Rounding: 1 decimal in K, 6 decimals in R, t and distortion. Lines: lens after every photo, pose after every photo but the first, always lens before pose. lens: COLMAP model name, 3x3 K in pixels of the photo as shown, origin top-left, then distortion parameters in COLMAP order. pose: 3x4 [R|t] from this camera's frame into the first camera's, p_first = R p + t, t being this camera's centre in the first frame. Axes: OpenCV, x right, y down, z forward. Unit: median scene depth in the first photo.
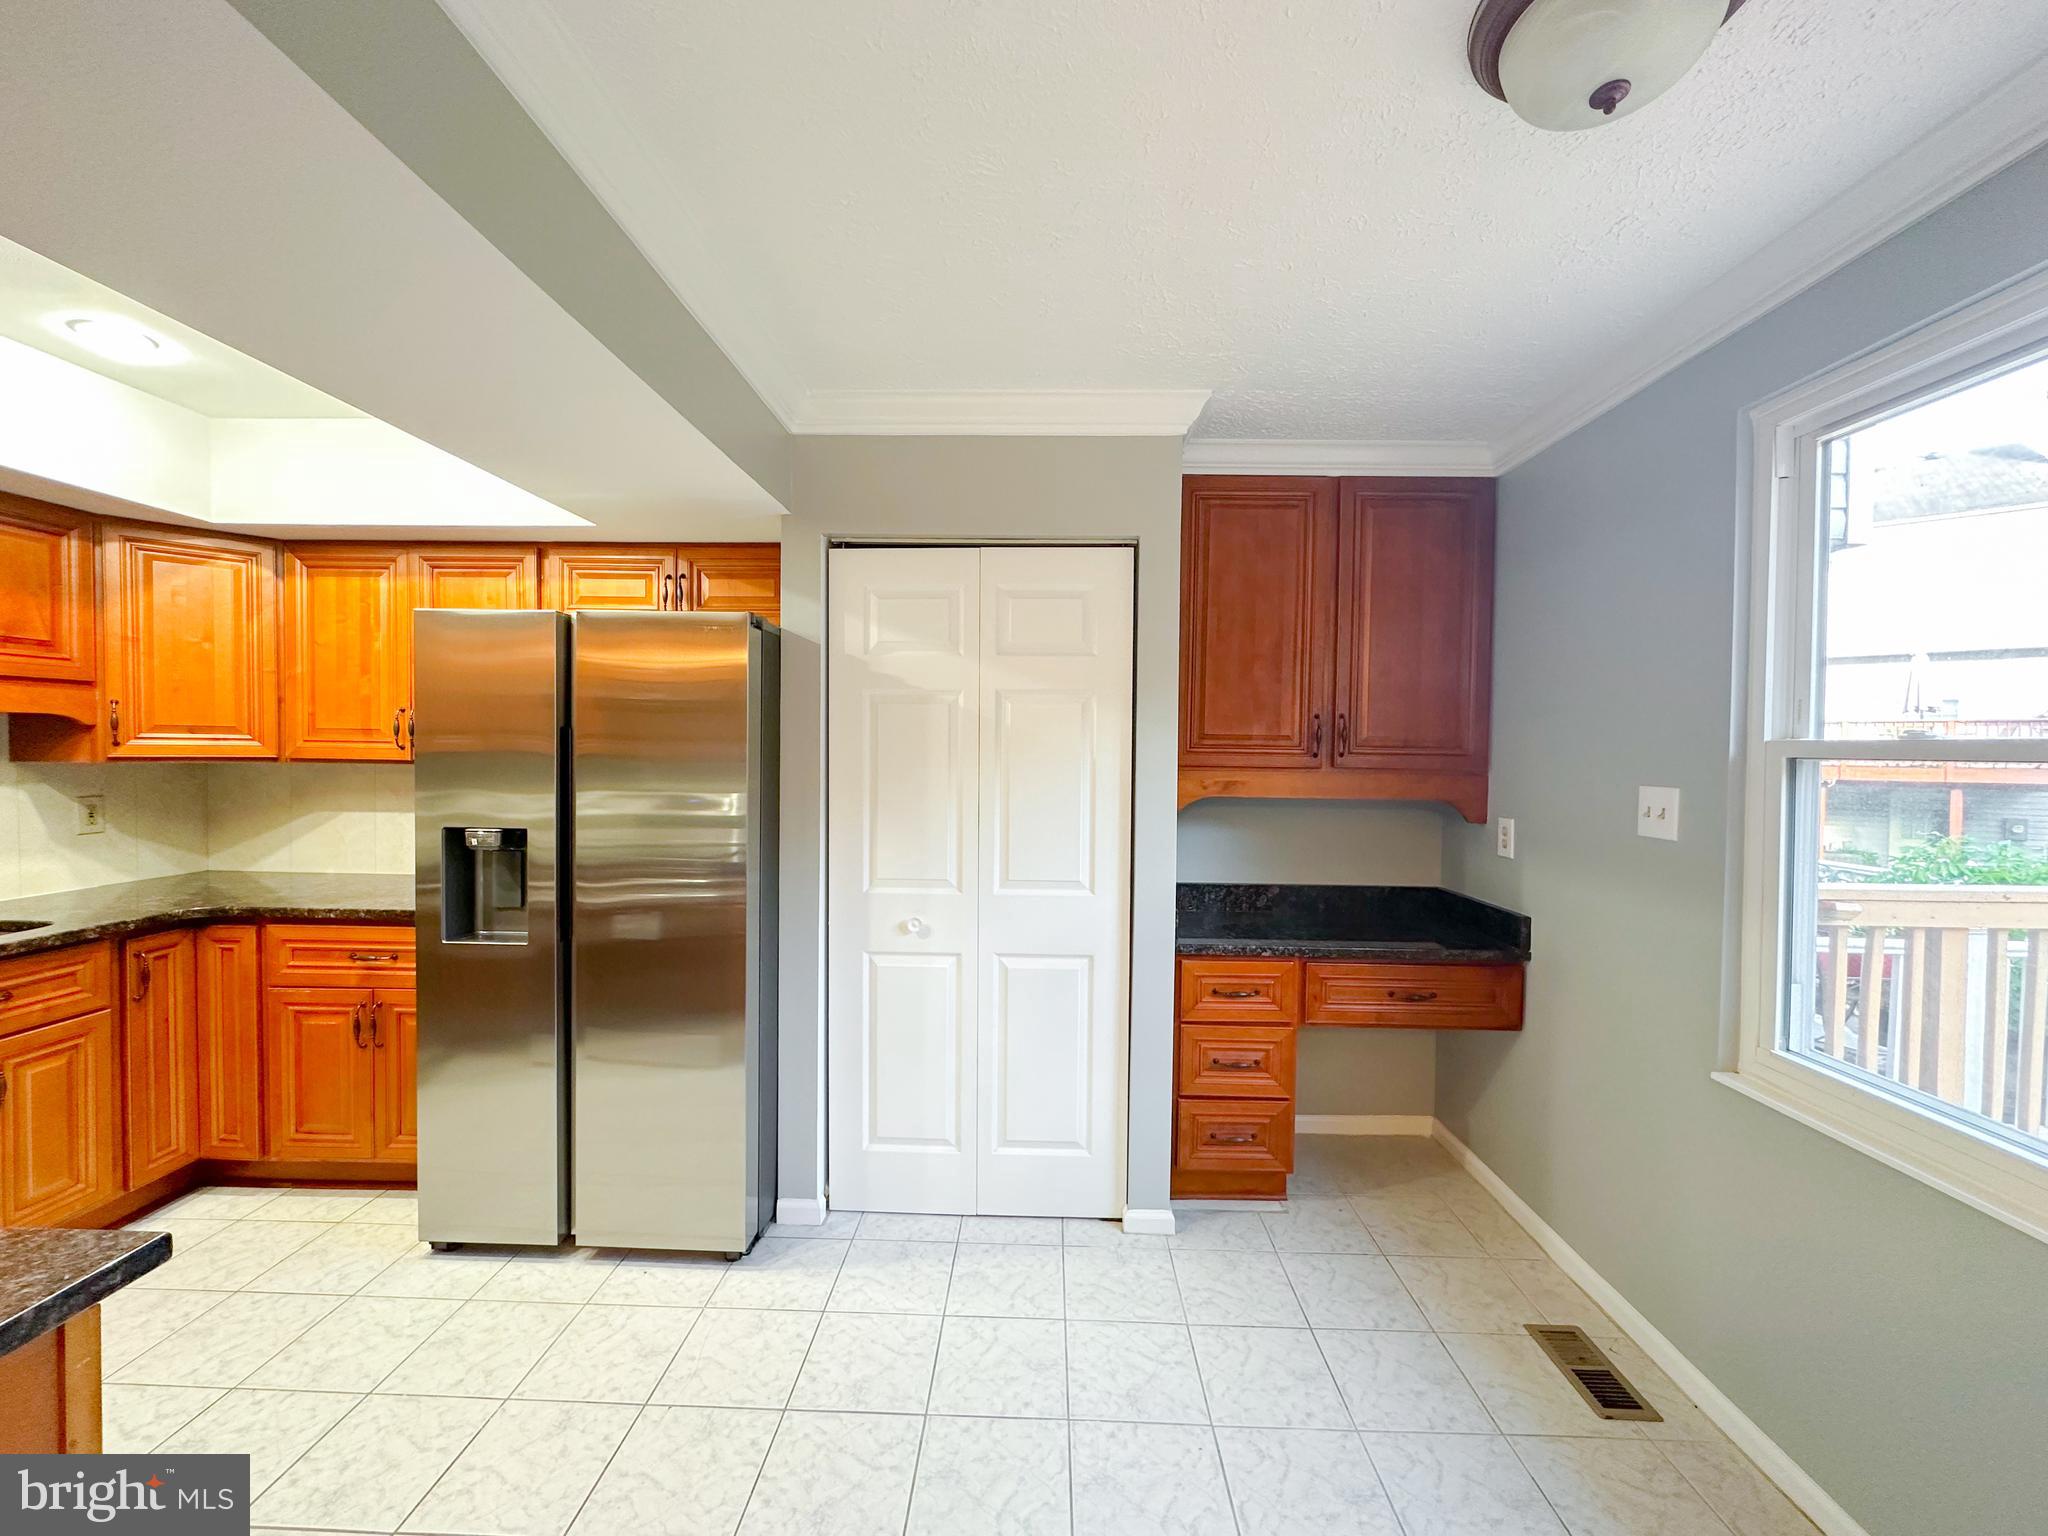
lens RADIAL K [[818.1, 0, 1022.7], [0, 818.1, 772.5], [0, 0, 1]] dist [0.000449, 0.000292]
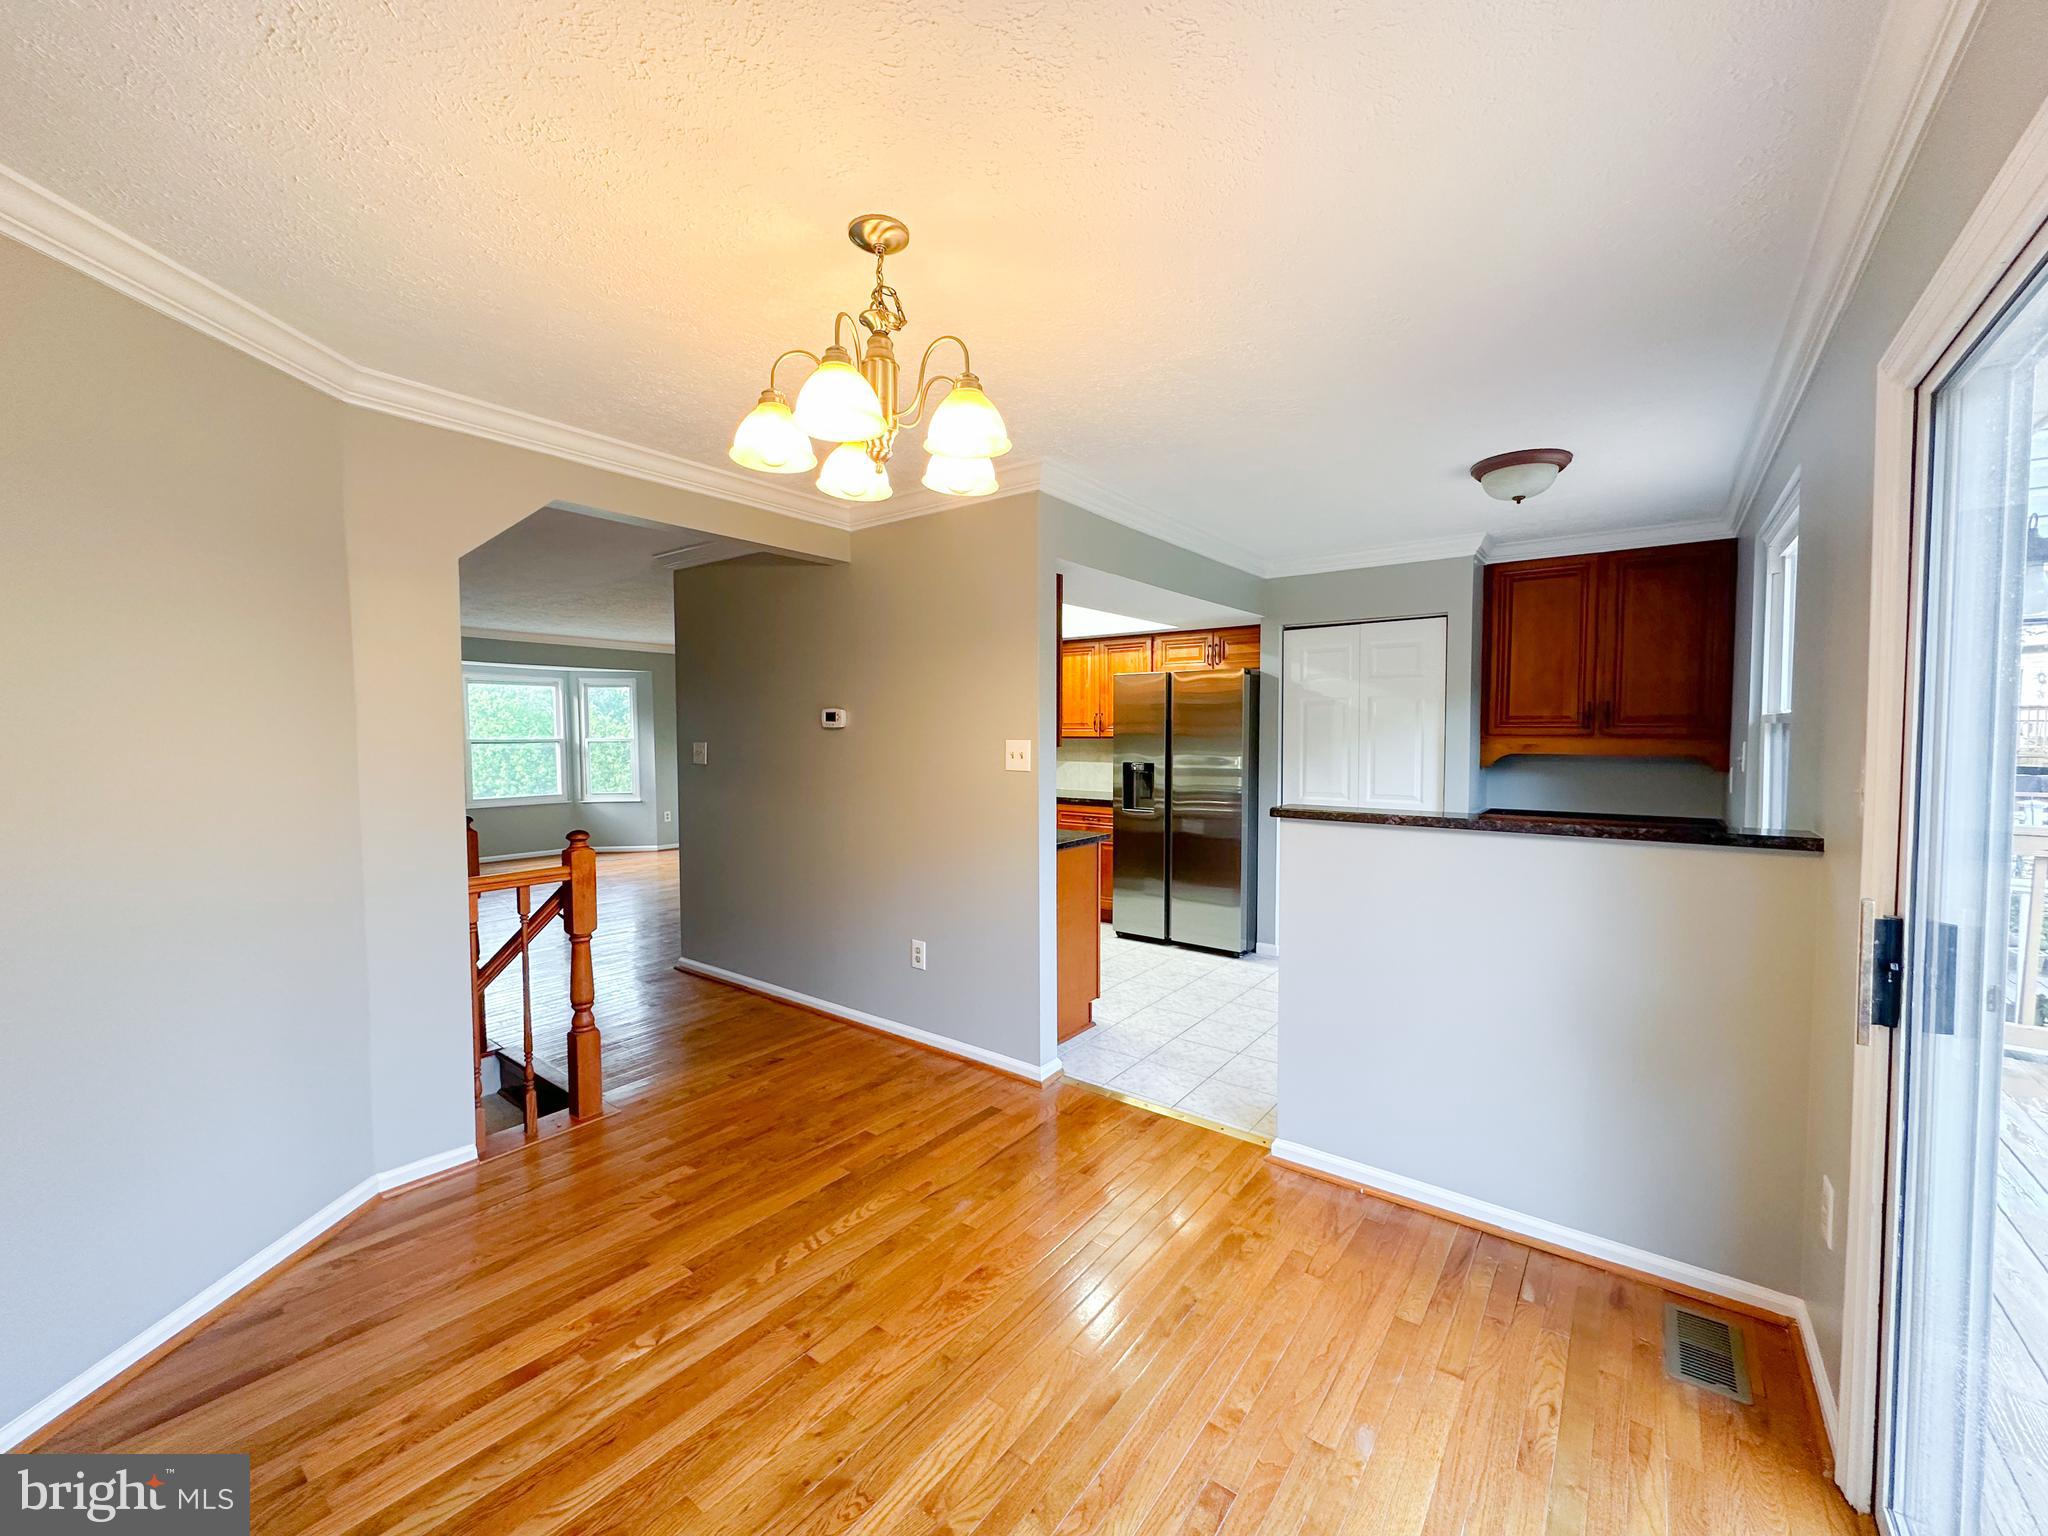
lens RADIAL K [[818.1, 0, 1024.2], [0, 818.1, 773.5], [0, 0, 1]] dist [0.000449, 0.000292]
pose [[0.813854, 0.015291, -0.580869, 0.427169], [-0.003245, 0.999758, 0.021772, 0.041808], [0.581061, -0.015834, 0.813706, -1.046713]]
